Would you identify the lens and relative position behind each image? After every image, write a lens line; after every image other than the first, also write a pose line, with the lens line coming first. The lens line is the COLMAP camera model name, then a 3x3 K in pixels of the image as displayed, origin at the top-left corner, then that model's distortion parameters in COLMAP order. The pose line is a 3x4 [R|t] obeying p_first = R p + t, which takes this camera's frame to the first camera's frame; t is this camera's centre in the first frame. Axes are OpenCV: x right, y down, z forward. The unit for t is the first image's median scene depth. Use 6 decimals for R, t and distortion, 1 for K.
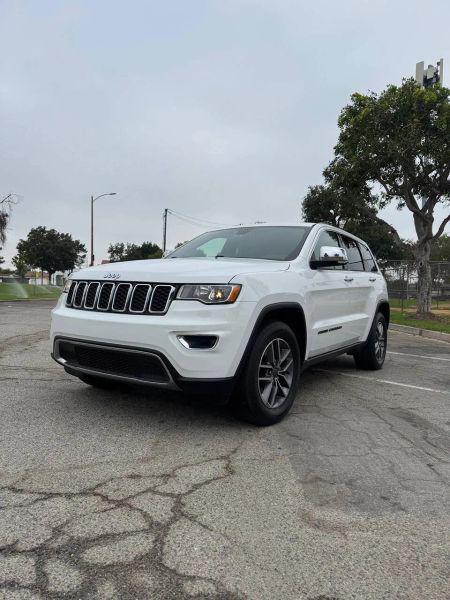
lens RADIAL K [[428.3, 0, 225.0], [0, 428.3, 300.0], [0, 0, 1]] dist [0.053142, -0.071212]
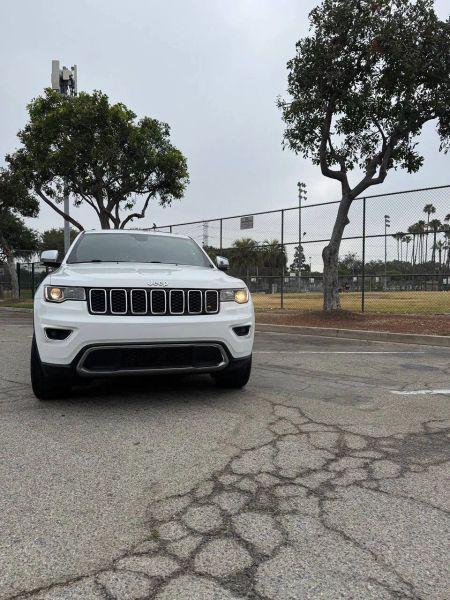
lens RADIAL K [[428.3, 0, 225.0], [0, 428.3, 300.0], [0, 0, 1]] dist [0.053142, -0.071212]
pose [[0.650306, -0.051010, 0.757958, -1.101598], [0.030903, 0.998694, 0.040697, -0.057999], [-0.759044, -0.003043, 0.651033, 0.138533]]
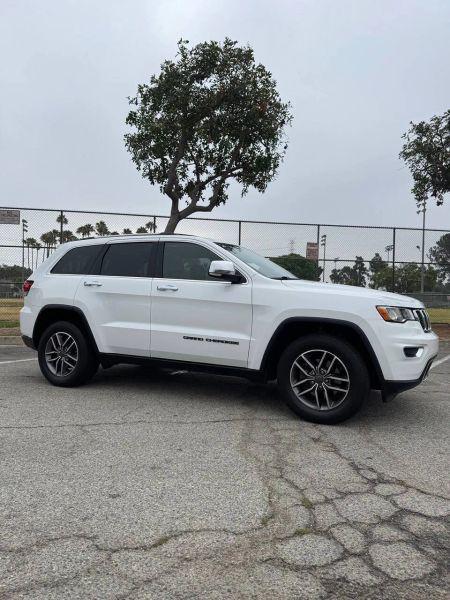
lens RADIAL K [[428.3, 0, 225.0], [0, 428.3, 300.0], [0, 0, 1]] dist [0.053142, -0.071212]
pose [[-0.158997, -0.035506, 0.986640, -1.690658], [-0.015213, 0.999323, 0.033510, -0.121234], [-0.987162, -0.009682, -0.159430, 2.050593]]
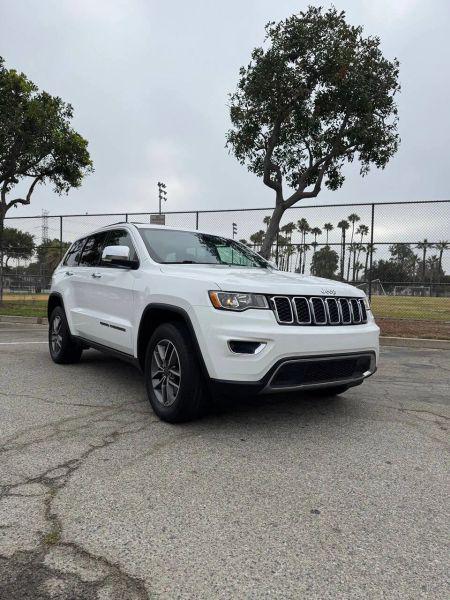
lens RADIAL K [[428.3, 0, 225.0], [0, 428.3, 300.0], [0, 0, 1]] dist [0.053142, -0.071212]
pose [[0.329160, -0.044133, 0.943242, -1.497319], [-0.002032, 0.998872, 0.047445, -0.093765], [-0.944272, -0.017534, 0.328699, 0.983923]]
